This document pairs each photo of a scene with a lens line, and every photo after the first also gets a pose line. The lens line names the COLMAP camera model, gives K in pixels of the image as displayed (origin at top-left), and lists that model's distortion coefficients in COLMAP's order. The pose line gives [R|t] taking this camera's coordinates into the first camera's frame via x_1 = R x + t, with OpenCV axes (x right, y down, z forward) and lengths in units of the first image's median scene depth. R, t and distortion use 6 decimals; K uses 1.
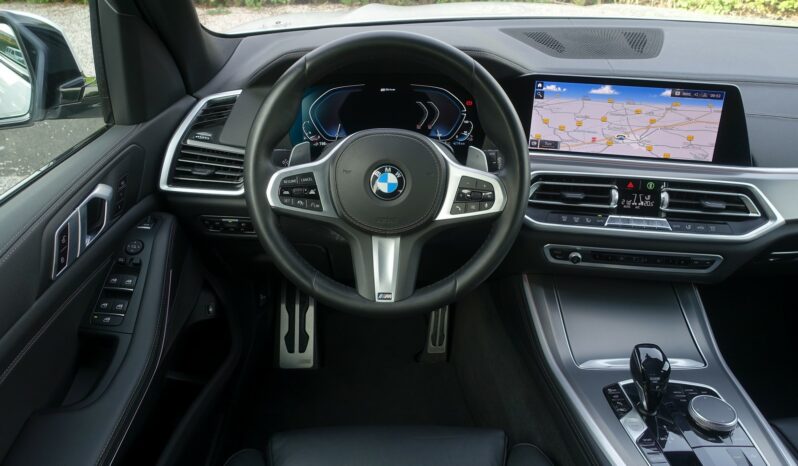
lens RADIAL K [[537.3, 0, 404.1], [0, 537.3, 228.0], [0, 0, 1]] dist [0.004524, -0.002245]
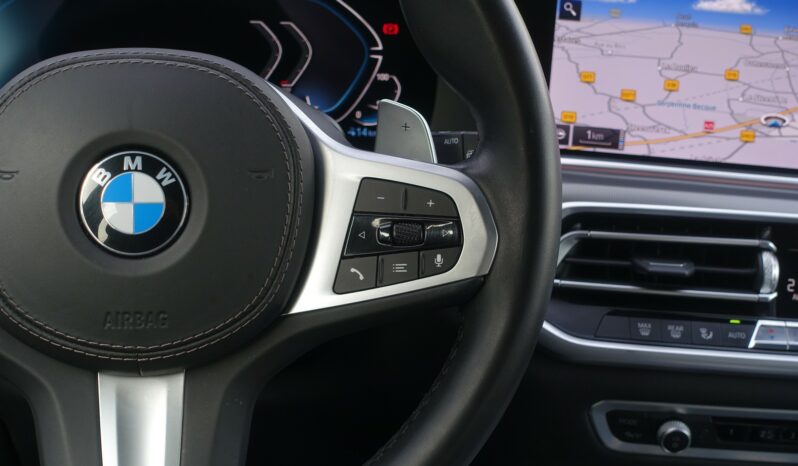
lens RADIAL K [[1102.2, 0, 395.2], [0, 1102.2, 229.6], [0, 0, 1]] dist [-0.068616, 0.000000]
pose [[0.993466, 0.011139, 0.113588, 0.039600], [0.004414, 0.990731, -0.135765, 0.016360], [-0.114047, 0.135379, 0.984208, 0.263895]]
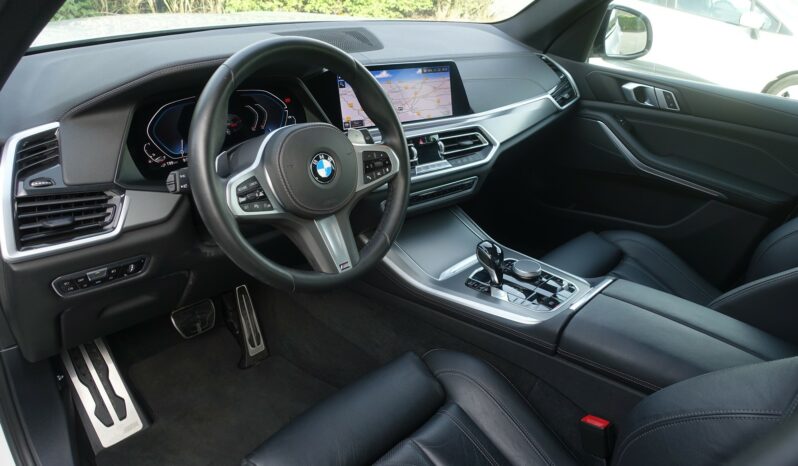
lens RADIAL K [[537.3, 0, 404.8], [0, 537.3, 230.7], [0, 0, 1]] dist [0.004524, -0.002245]
pose [[0.713075, -0.295280, 0.635873, -0.525924], [0.298794, 0.948482, 0.105375, -0.021049], [-0.634229, 0.114855, 0.764566, 0.023252]]
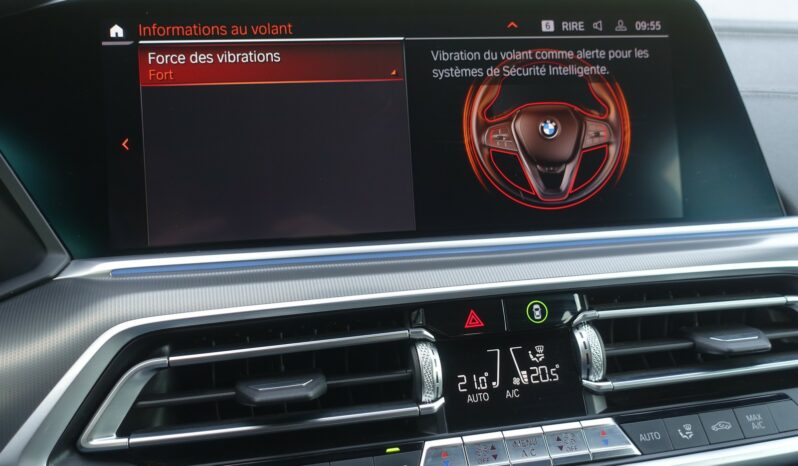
lens RADIAL K [[822.3, 0, 396.8], [0, 822.3, 233.4], [0, 0, 1]] dist [0.009994, 0.000000]
pose [[0.942692, -0.112994, 0.313950, 0.250280], [0.190433, 0.954819, -0.228157, -0.031940], [-0.273985, 0.274868, 0.921618, 0.594542]]
